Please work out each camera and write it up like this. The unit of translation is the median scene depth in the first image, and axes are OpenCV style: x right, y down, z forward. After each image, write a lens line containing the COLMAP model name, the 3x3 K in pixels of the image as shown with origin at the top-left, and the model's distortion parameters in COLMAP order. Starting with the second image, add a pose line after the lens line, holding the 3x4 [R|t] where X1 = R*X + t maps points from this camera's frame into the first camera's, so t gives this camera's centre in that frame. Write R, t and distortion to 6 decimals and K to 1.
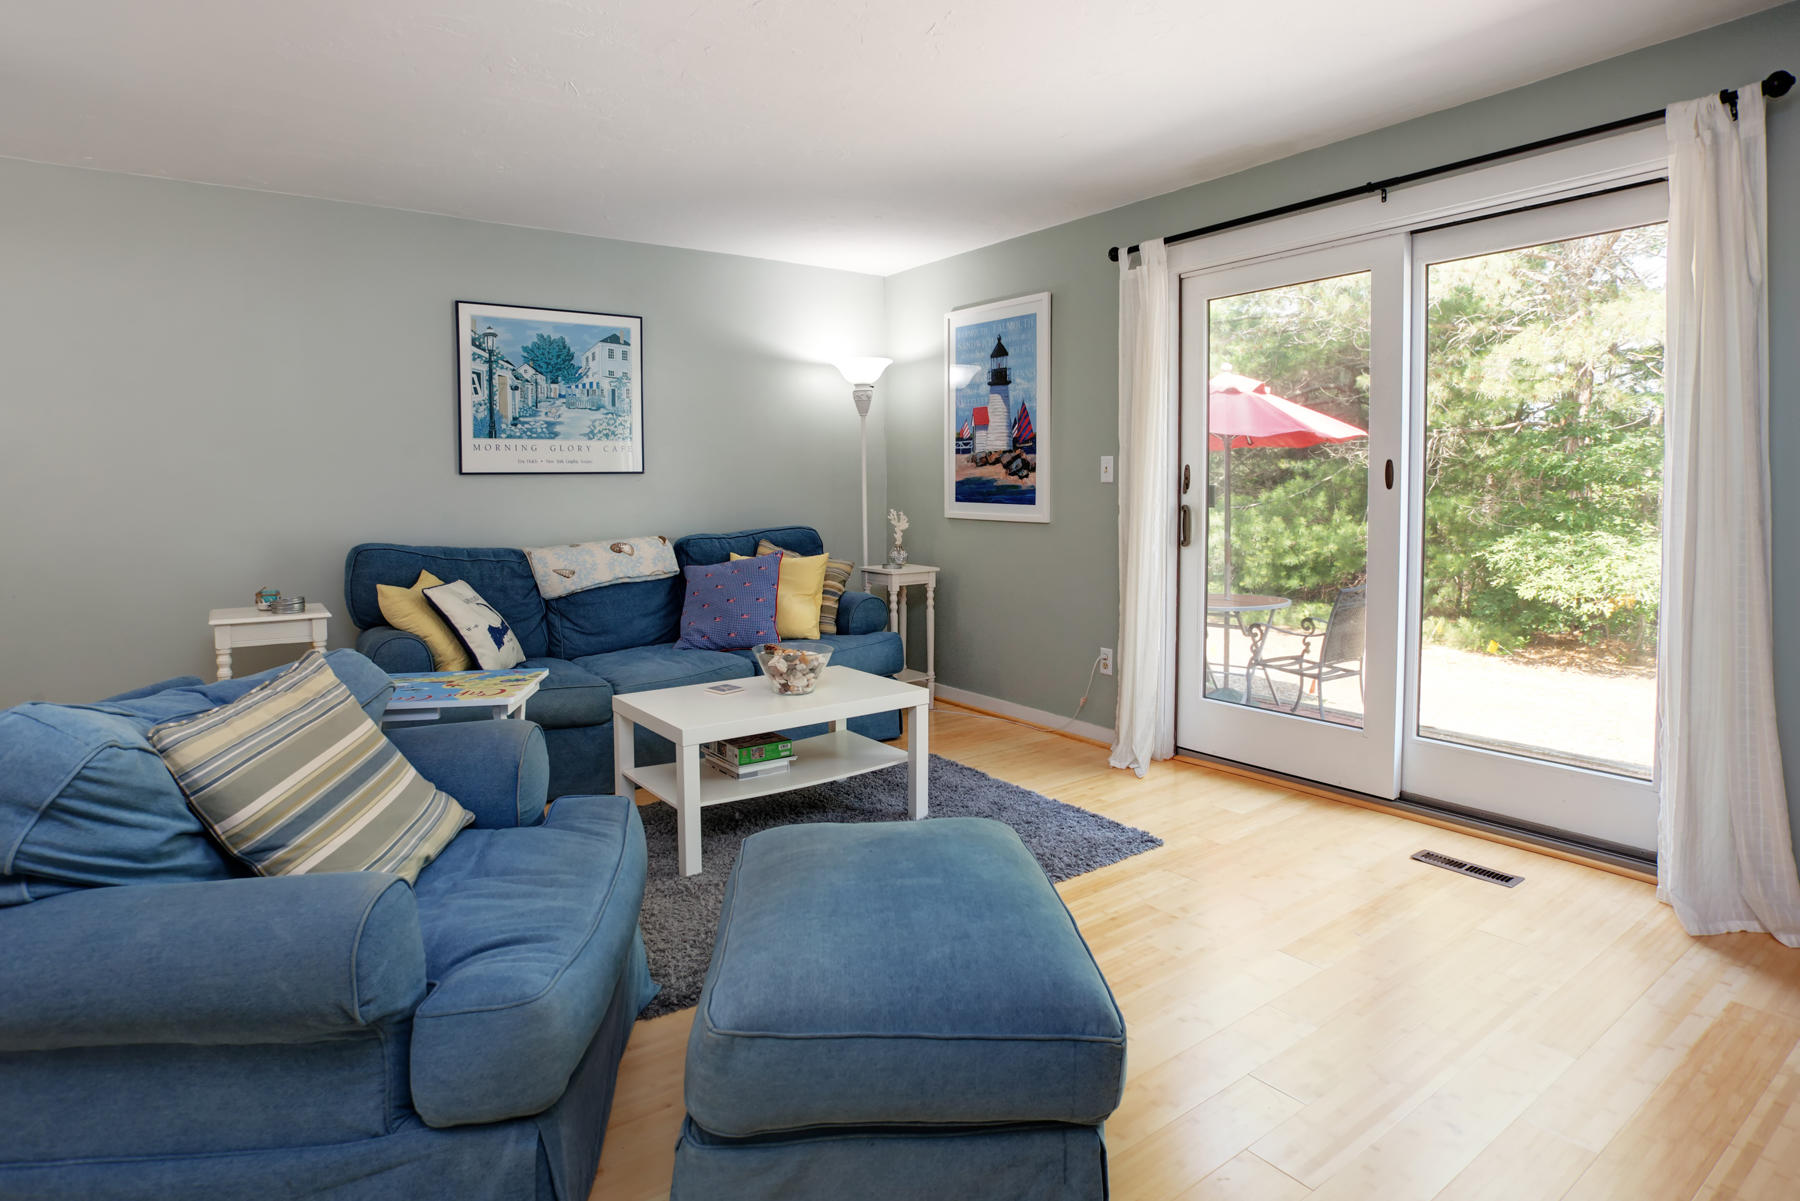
lens RADIAL K [[992.1, 0, 855.6], [0, 992.1, 521.1], [0, 0, 1]] dist [-0.001992, -0.000646]
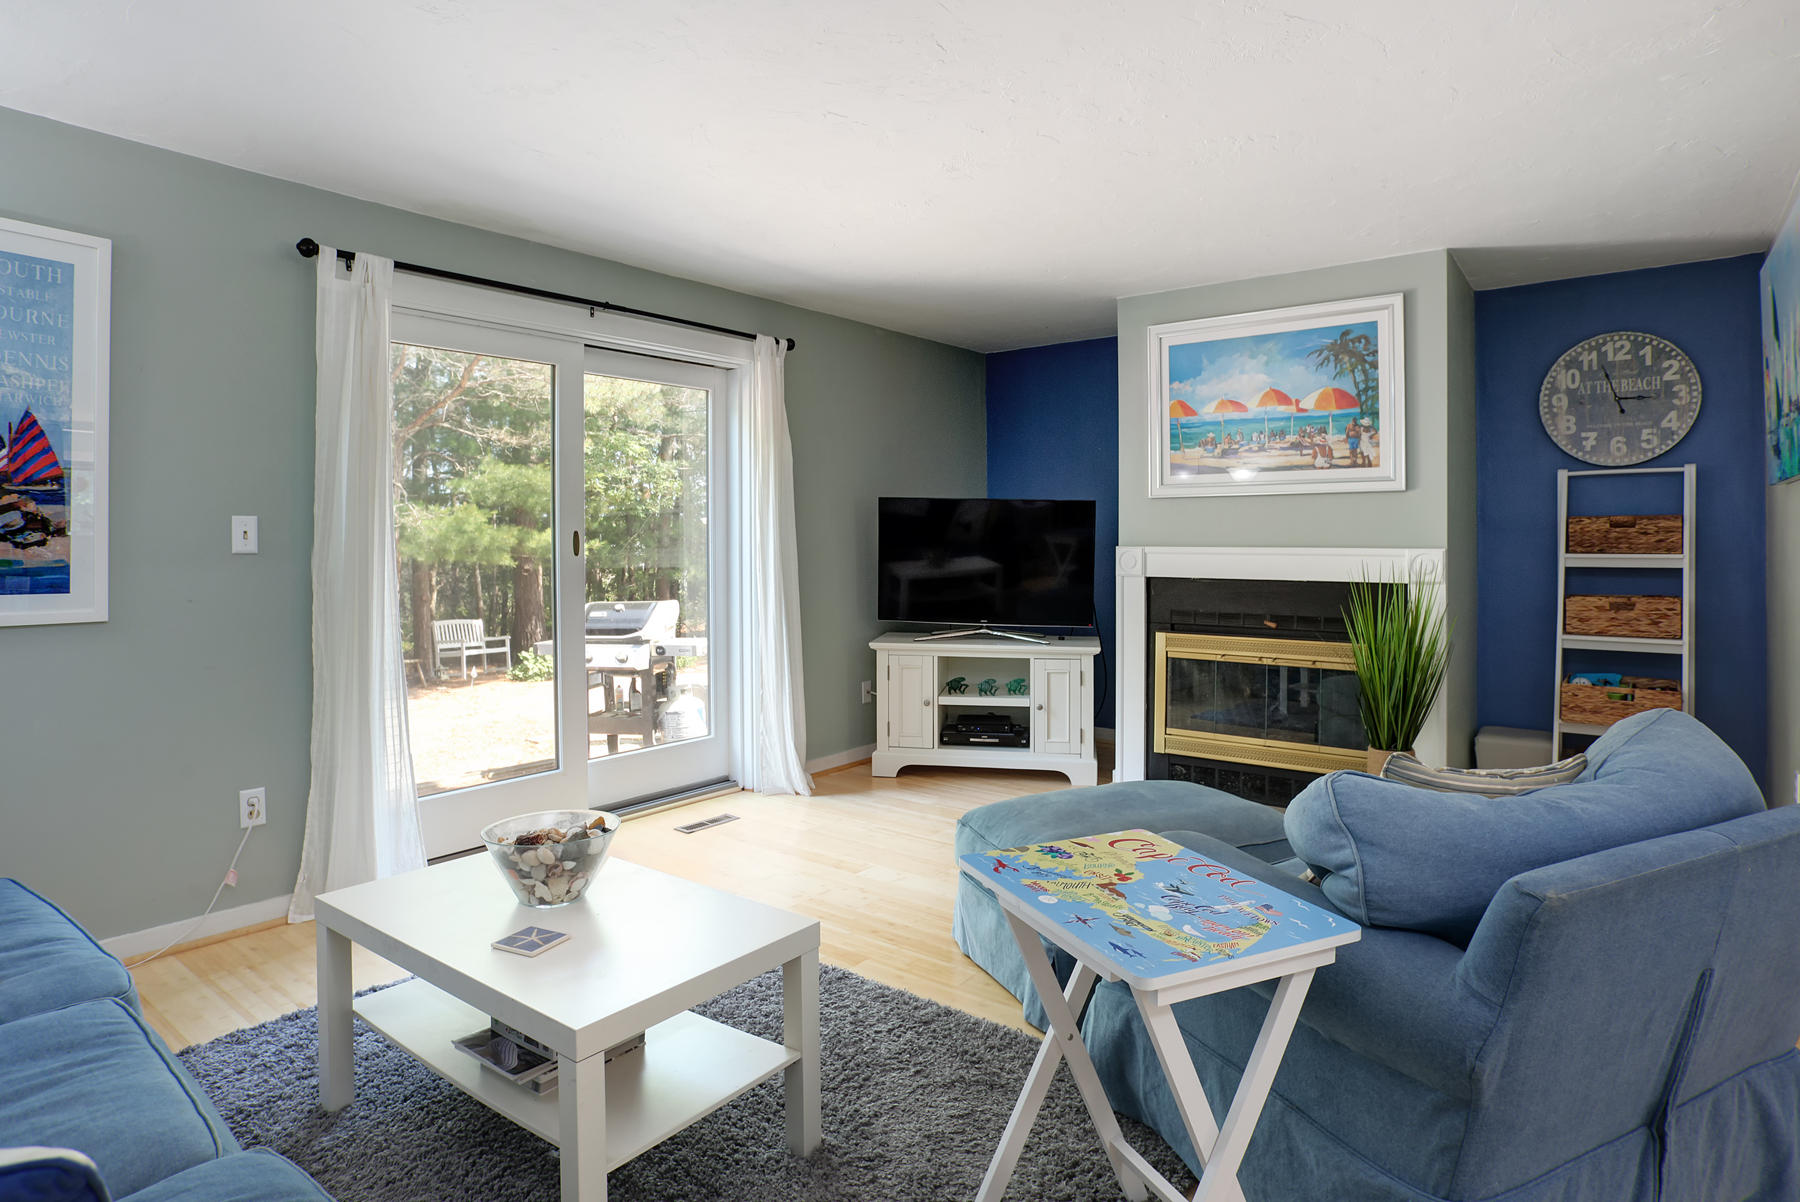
lens RADIAL K [[1031.9, 0, 938.9], [0, 1031.9, 547.2], [0, 0, 1]] dist [-0.001360, -0.000385]
pose [[-0.316443, -0.003757, 0.948604, -0.559767], [0.035818, 0.999232, 0.015906, -0.035156], [-0.947935, 0.039010, -0.316065, 0.720708]]
